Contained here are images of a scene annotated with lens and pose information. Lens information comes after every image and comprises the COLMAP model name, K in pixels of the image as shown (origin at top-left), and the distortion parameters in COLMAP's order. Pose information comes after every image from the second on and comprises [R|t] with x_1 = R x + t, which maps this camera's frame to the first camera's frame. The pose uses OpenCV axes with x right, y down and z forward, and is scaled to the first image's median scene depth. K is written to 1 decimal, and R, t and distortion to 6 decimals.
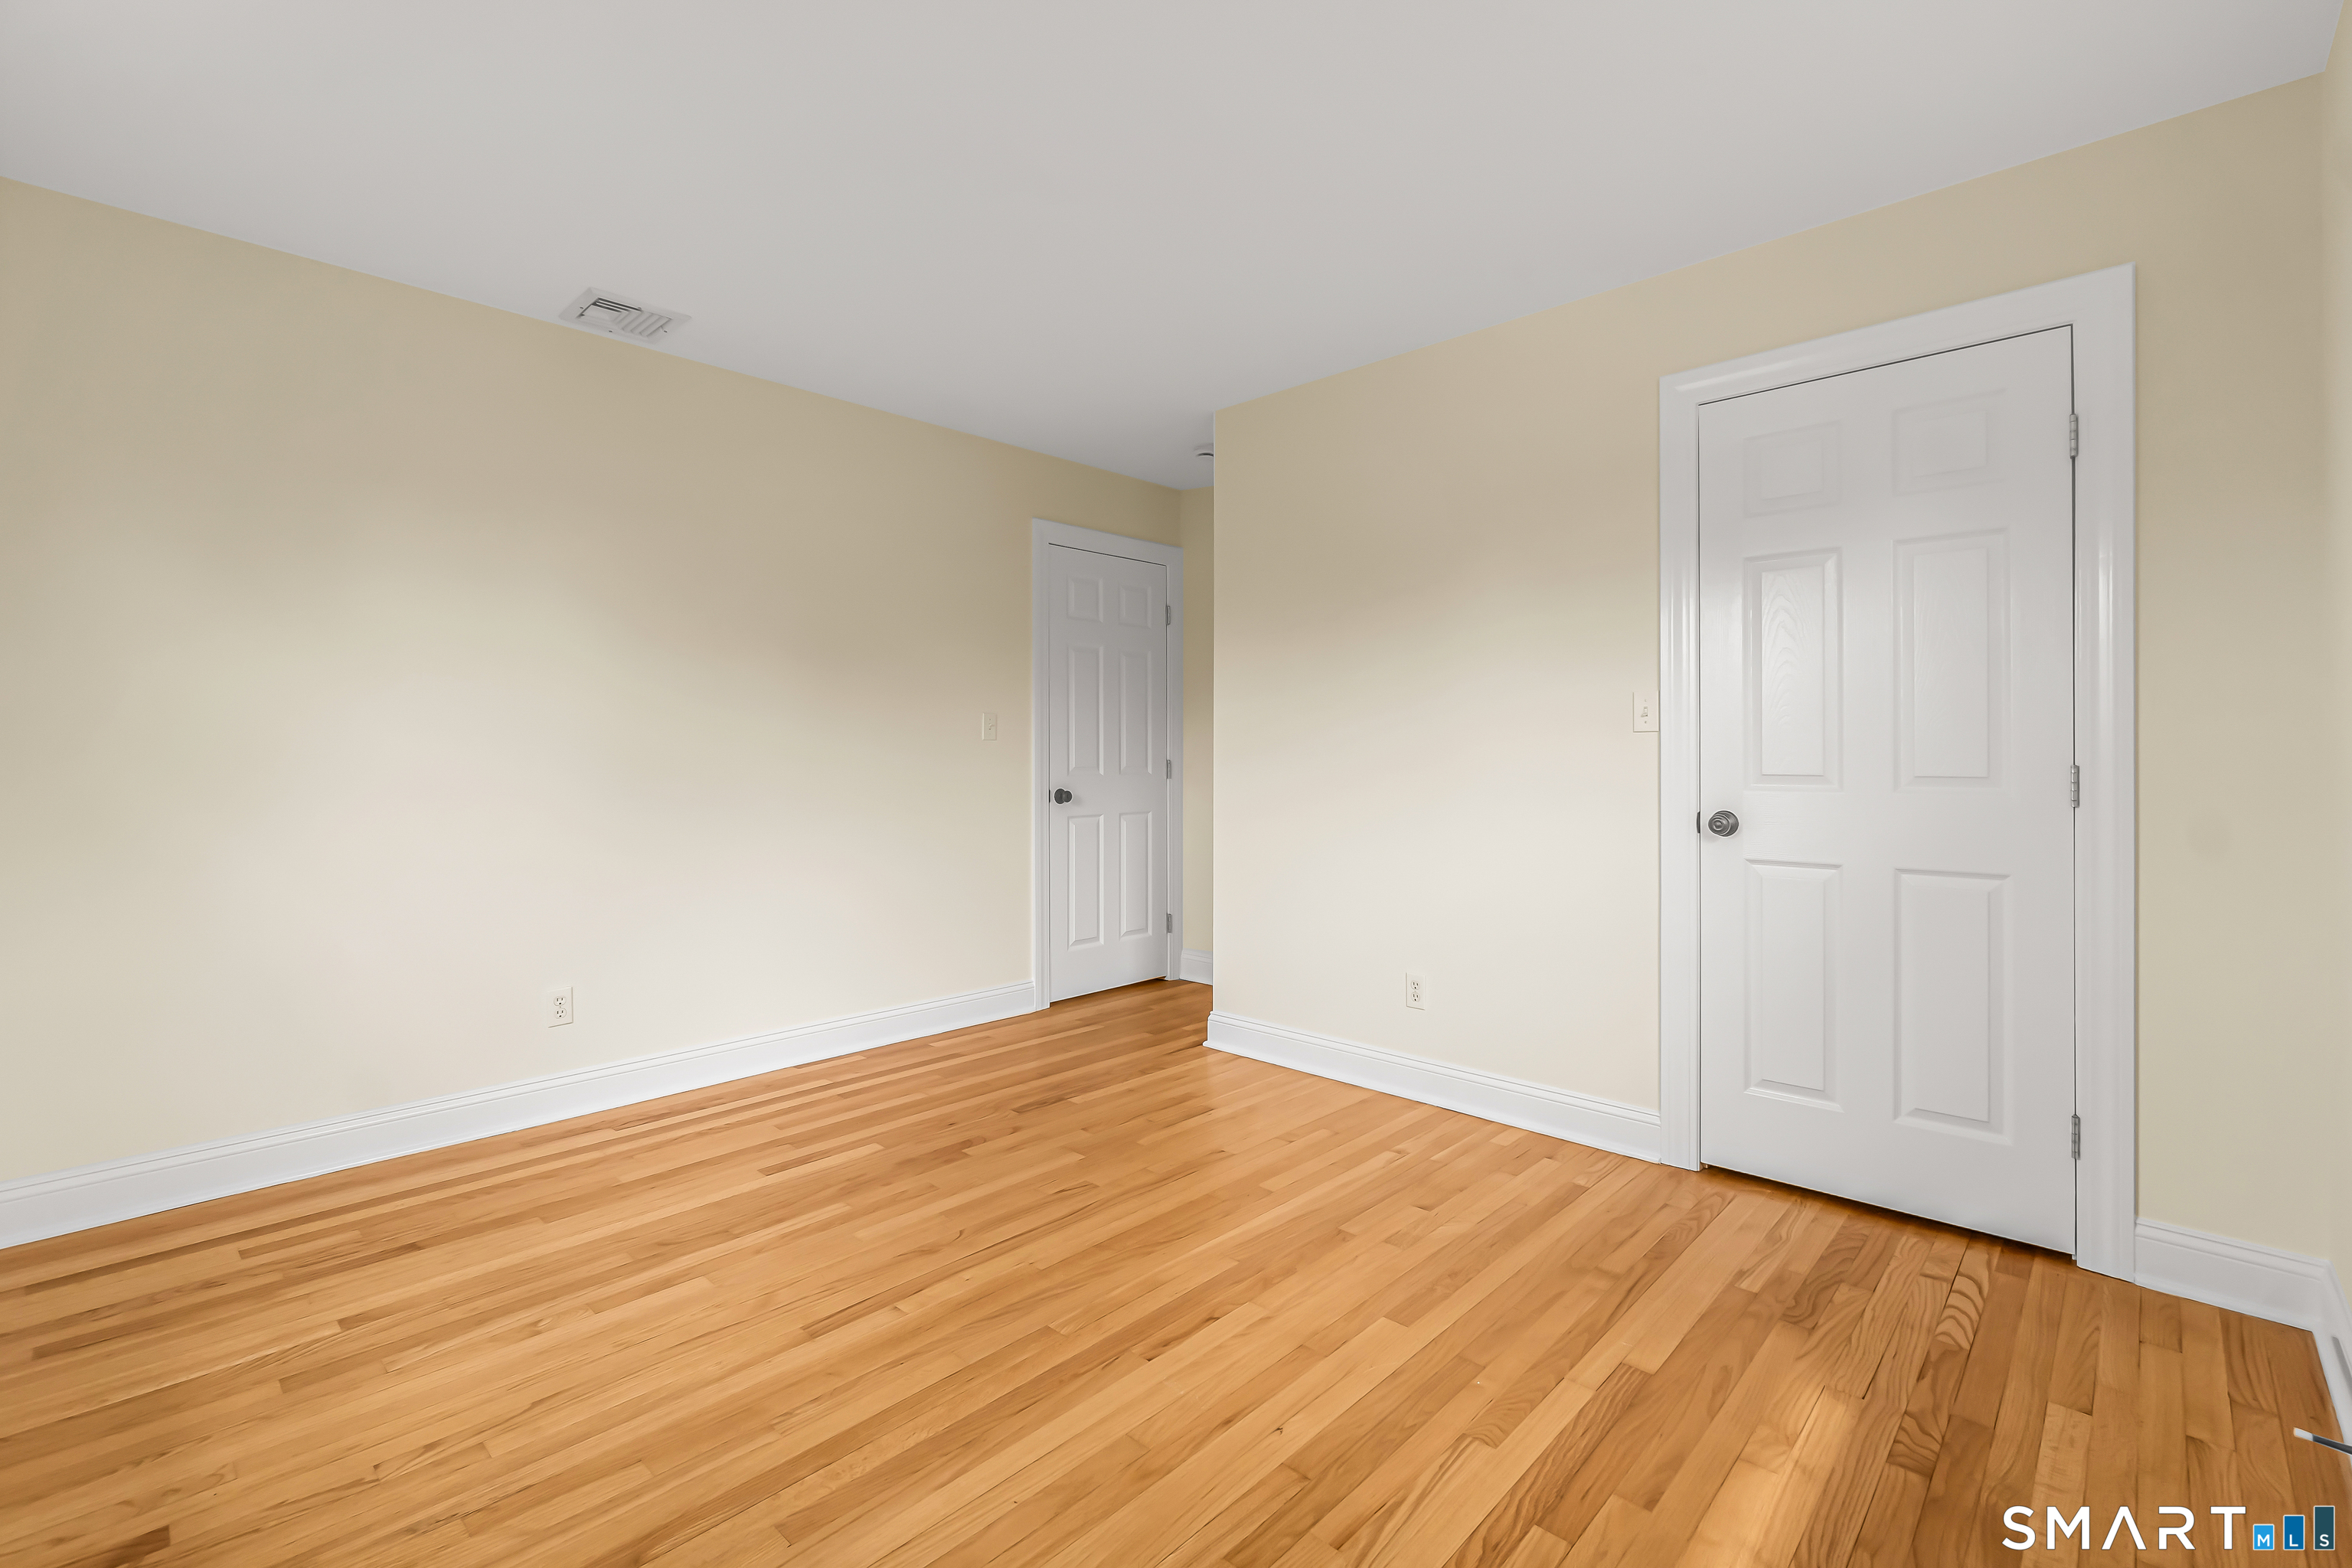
lens RADIAL K [[1041.0, 0, 1168.5], [0, 1041.0, 772.5], [0, 0, 1]] dist [-0.004392, 0.000150]
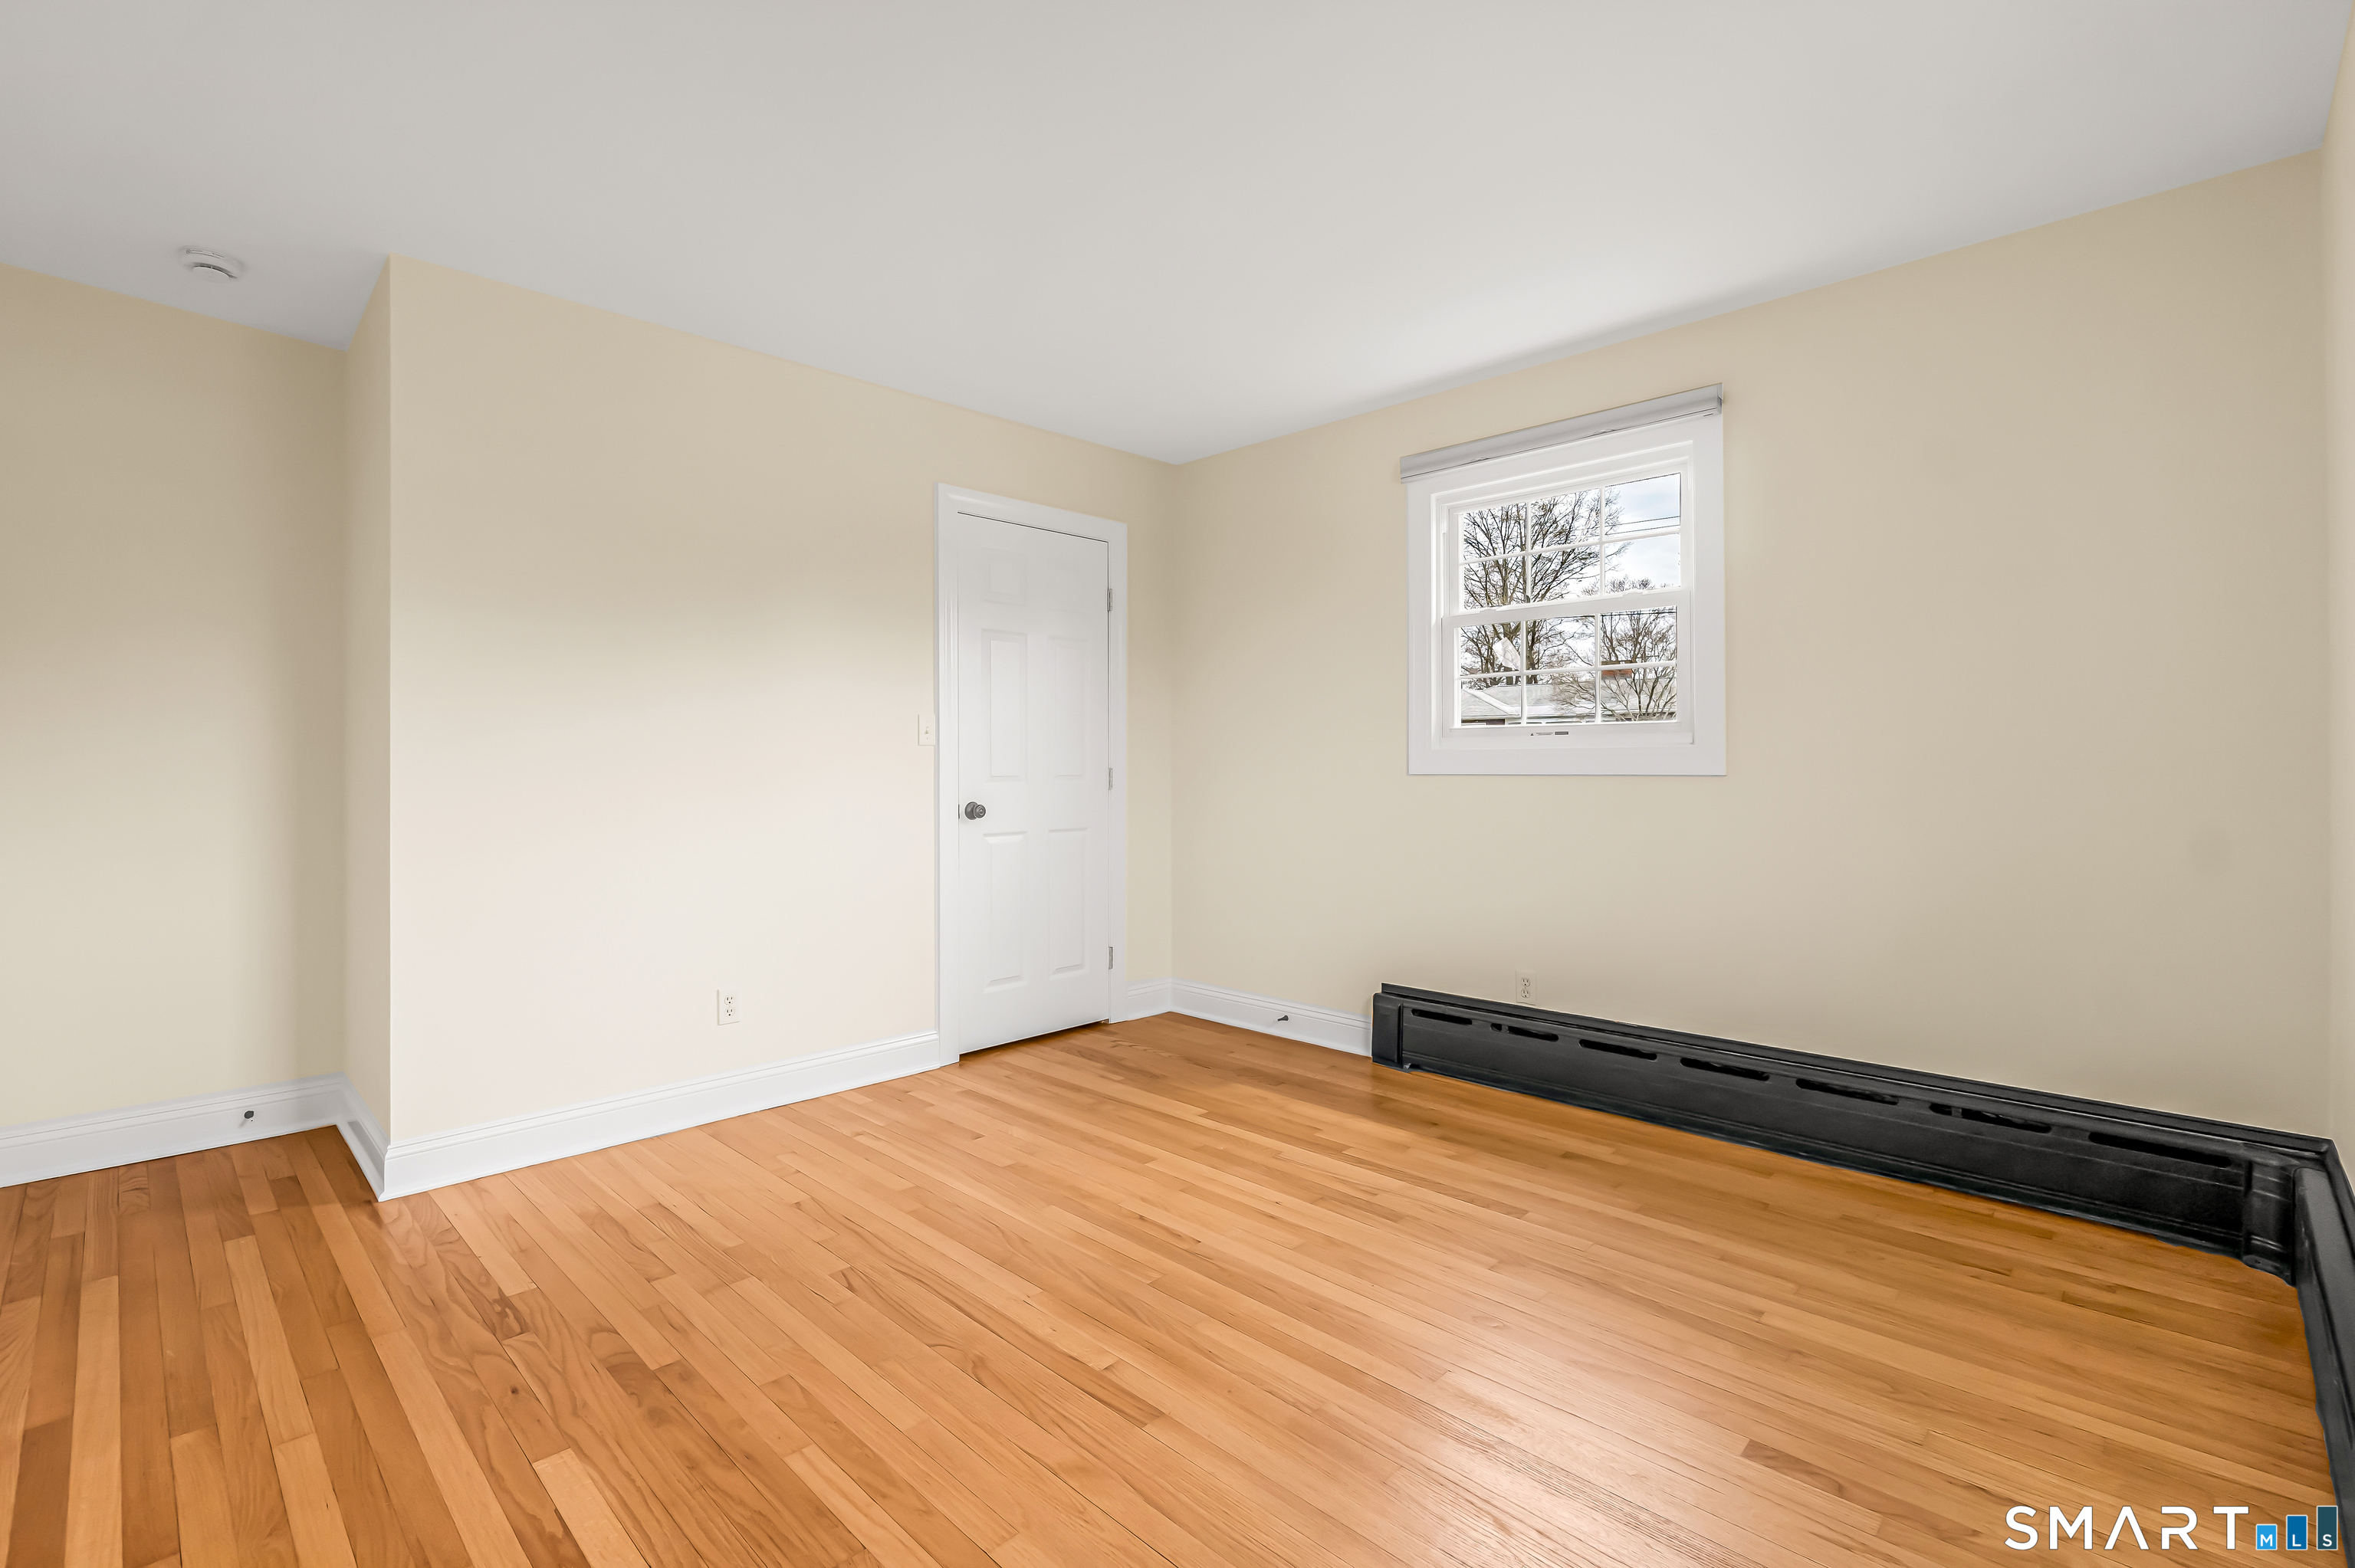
lens RADIAL K [[1042.2, 0, 1159.7], [0, 1042.2, 775.3], [0, 0, 1]] dist [-0.004392, 0.000150]
pose [[0.030951, -0.017285, 0.999371, -0.944077], [0.015913, 0.999732, 0.016798, -0.021019], [-0.999394, 0.015383, 0.031218, 0.734036]]
